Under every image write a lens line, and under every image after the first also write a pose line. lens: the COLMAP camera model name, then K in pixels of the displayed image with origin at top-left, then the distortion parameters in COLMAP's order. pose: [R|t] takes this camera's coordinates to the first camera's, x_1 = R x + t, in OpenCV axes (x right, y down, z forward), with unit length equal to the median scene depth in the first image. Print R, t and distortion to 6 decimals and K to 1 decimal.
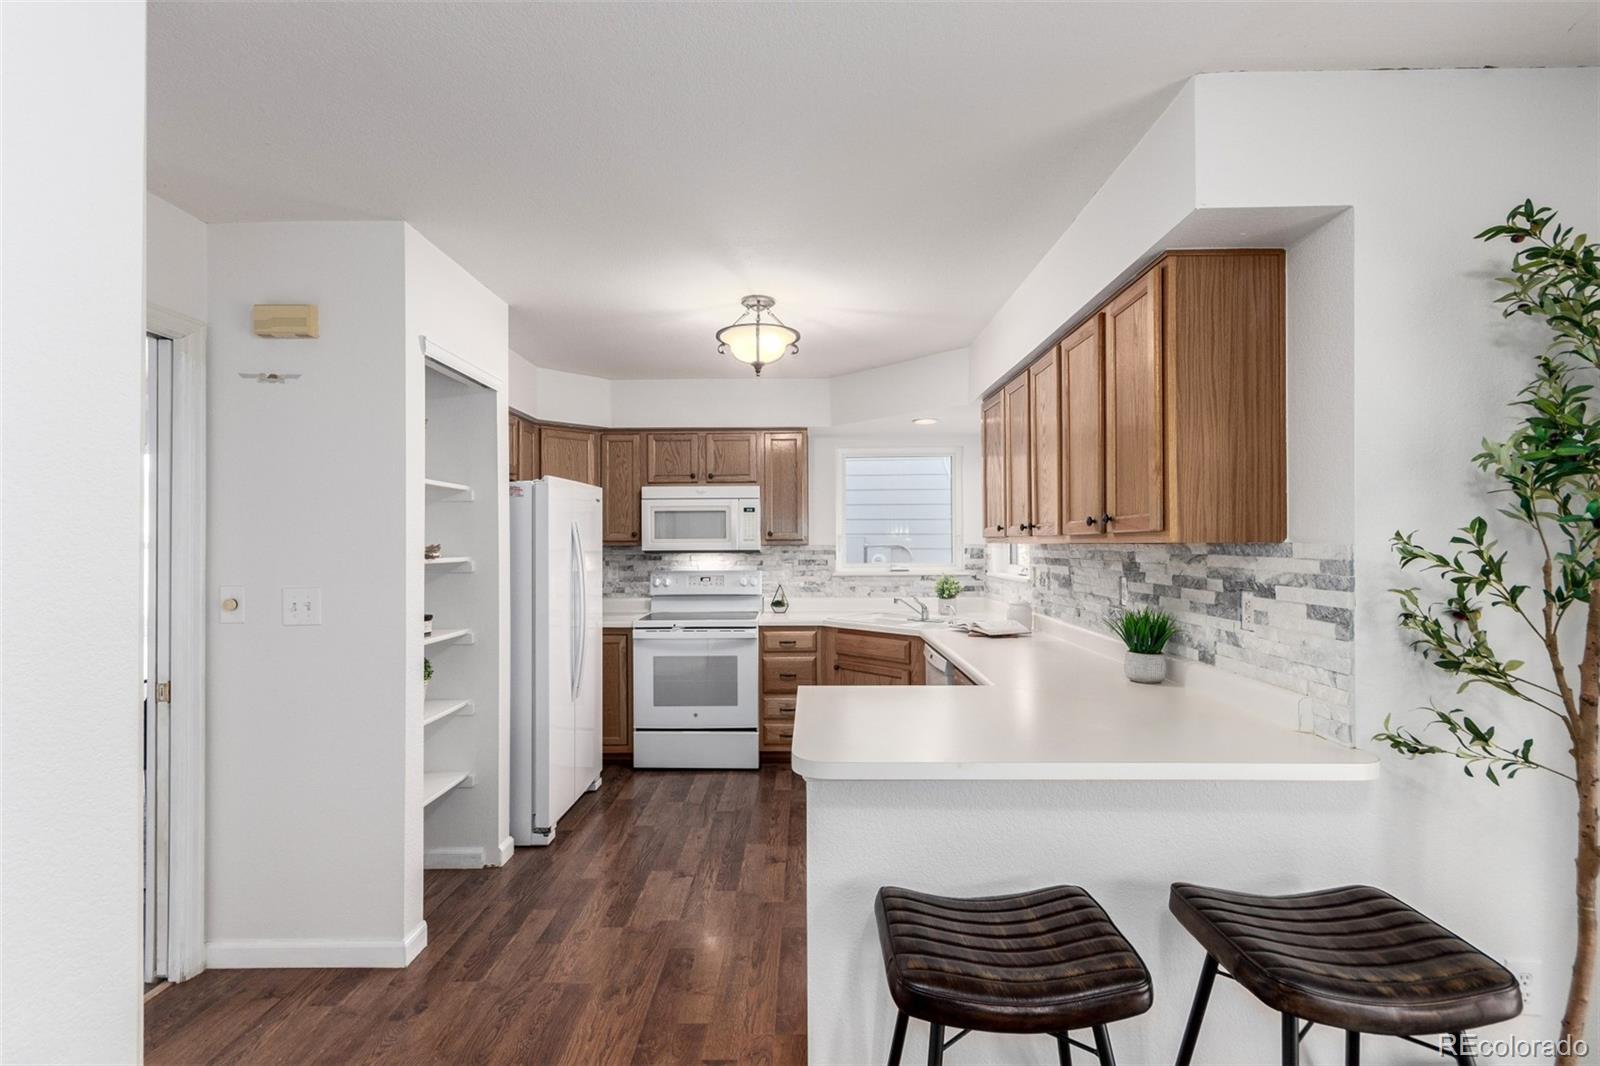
lens RADIAL K [[740.8, 0, 813.4], [0, 740.8, 541.6], [0, 0, 1]] dist [-0.000970, 0.001609]
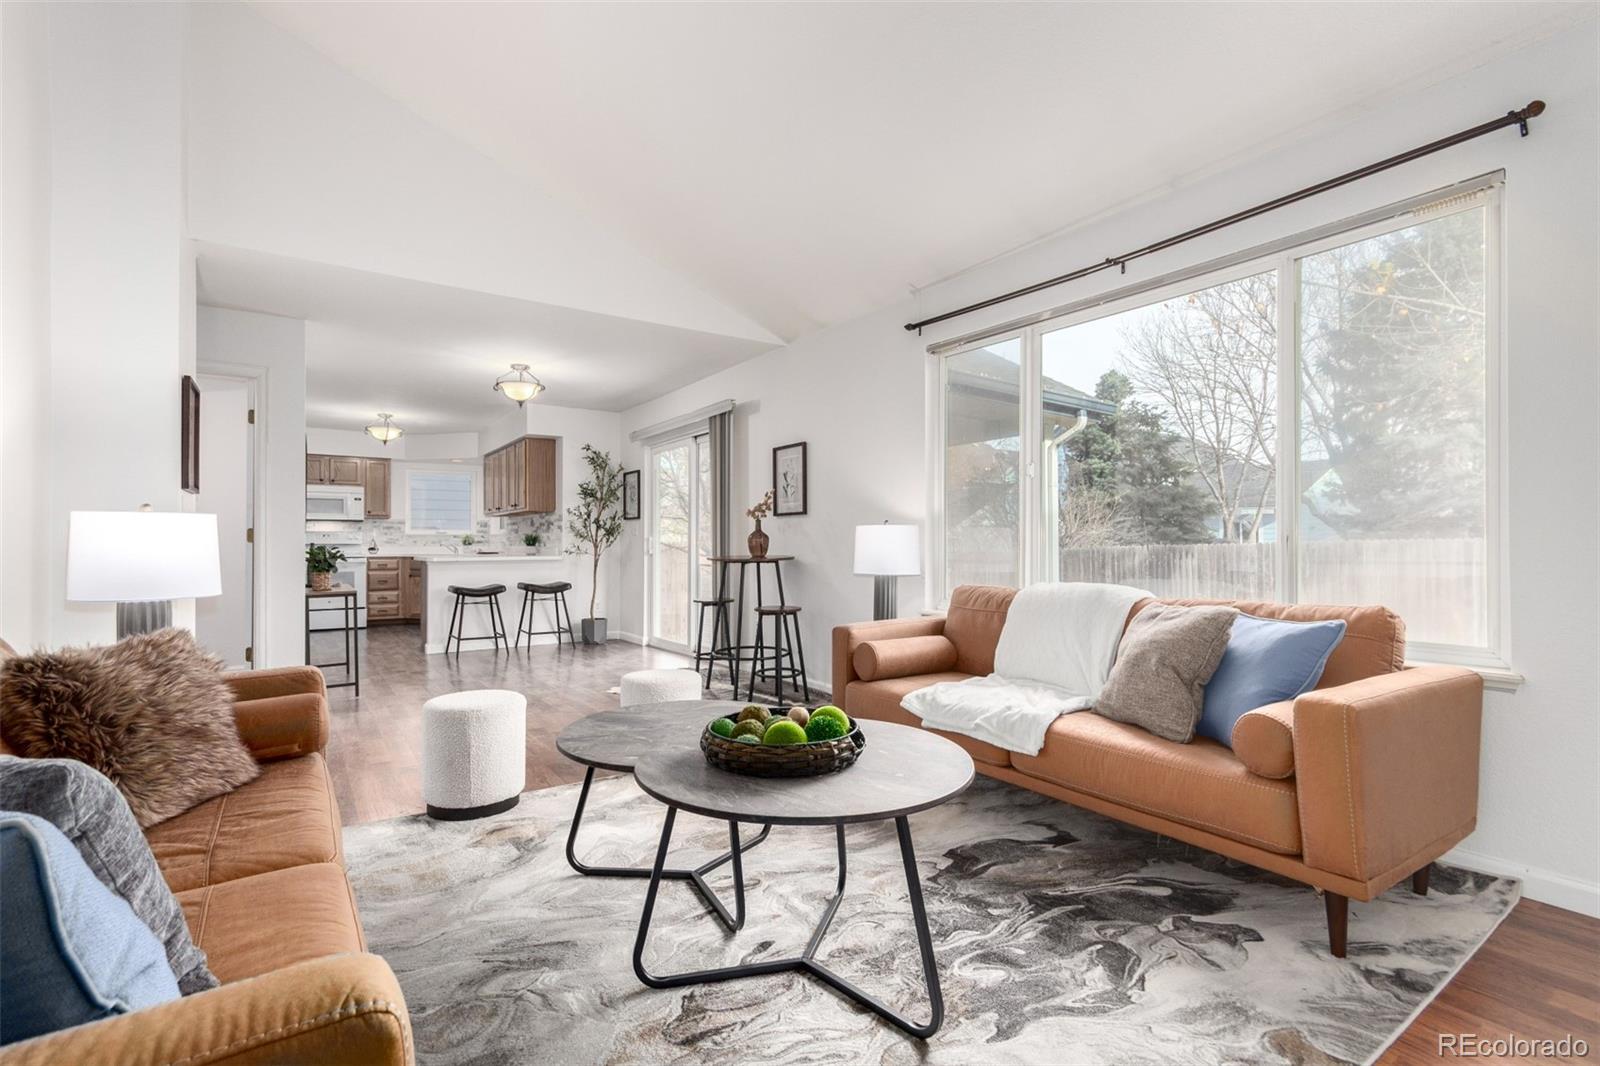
lens RADIAL K [[740.8, 0, 817.5], [0, 740.8, 540.8], [0, 0, 1]] dist [-0.000970, 0.001609]
pose [[0.819045, 0.003754, 0.573717, -0.236159], [-0.001325, 0.999988, -0.004653, 0.081518], [-0.573727, 0.003051, 0.819041, -1.433811]]
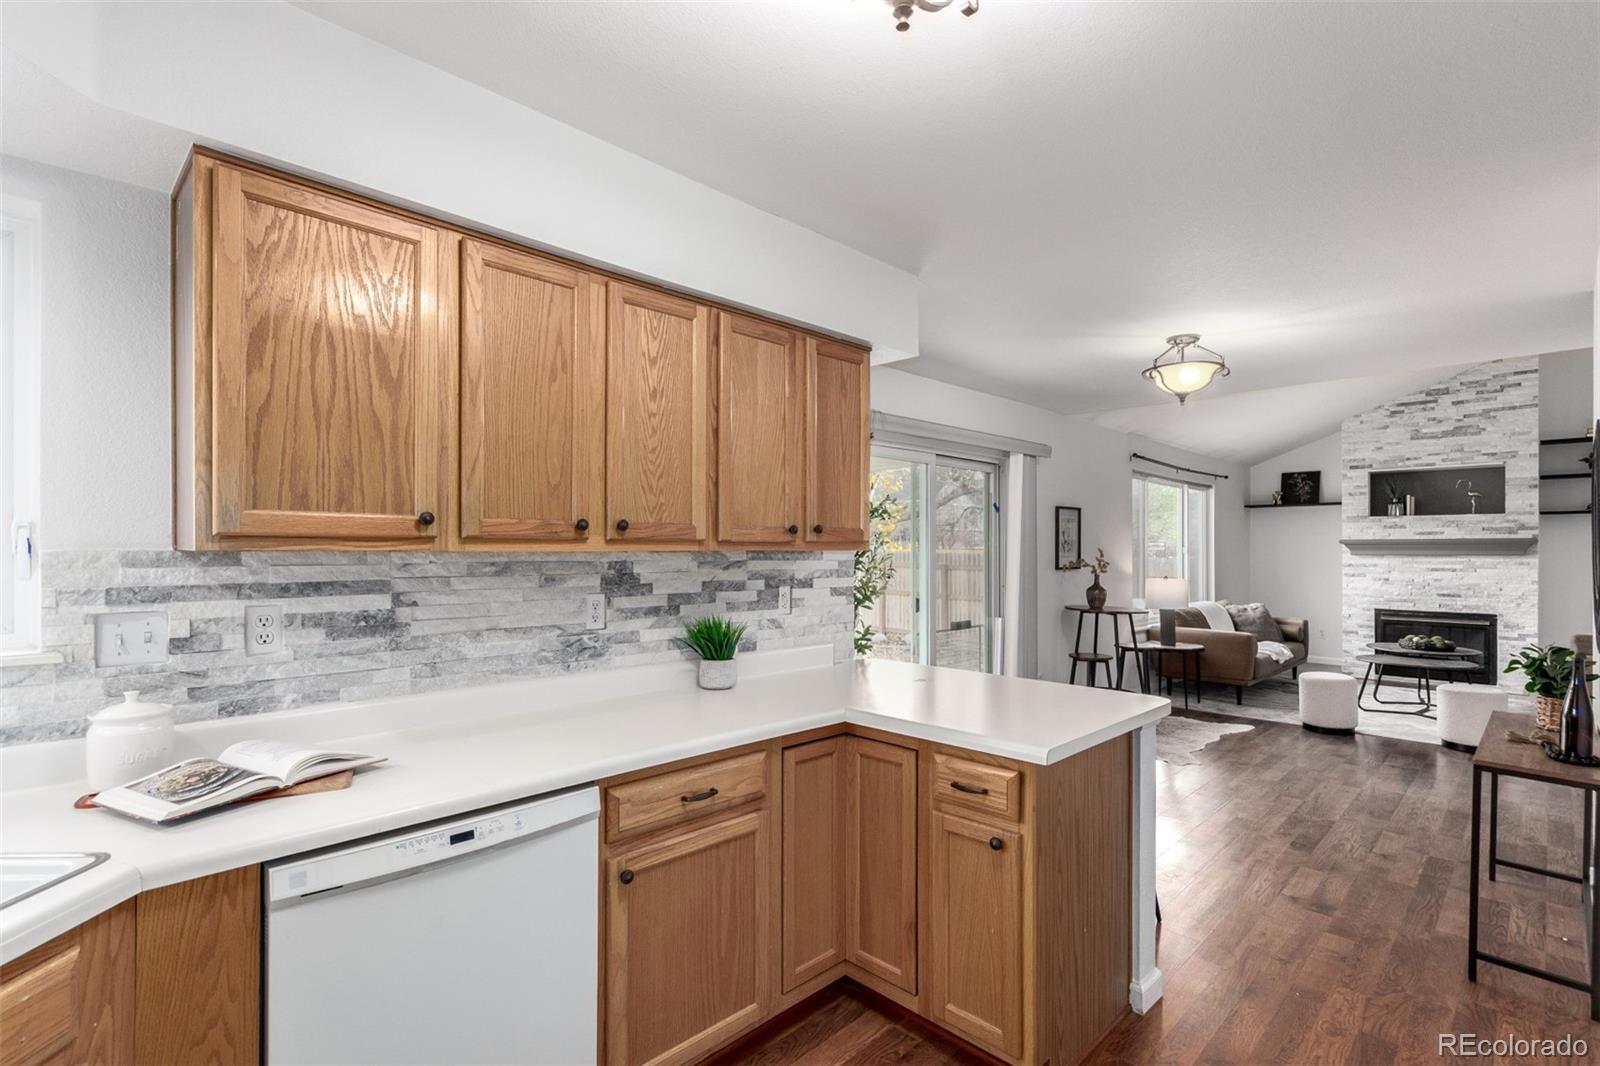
lens RADIAL K [[740.8, 0, 796.2], [0, 740.8, 549.5], [0, 0, 1]] dist [-0.000970, 0.001609]
pose [[-0.695156, 0.002515, 0.718855, -0.207164], [-0.001221, 0.999988, -0.004679, 0.002760], [-0.718858, -0.004130, -0.695145, 0.954503]]
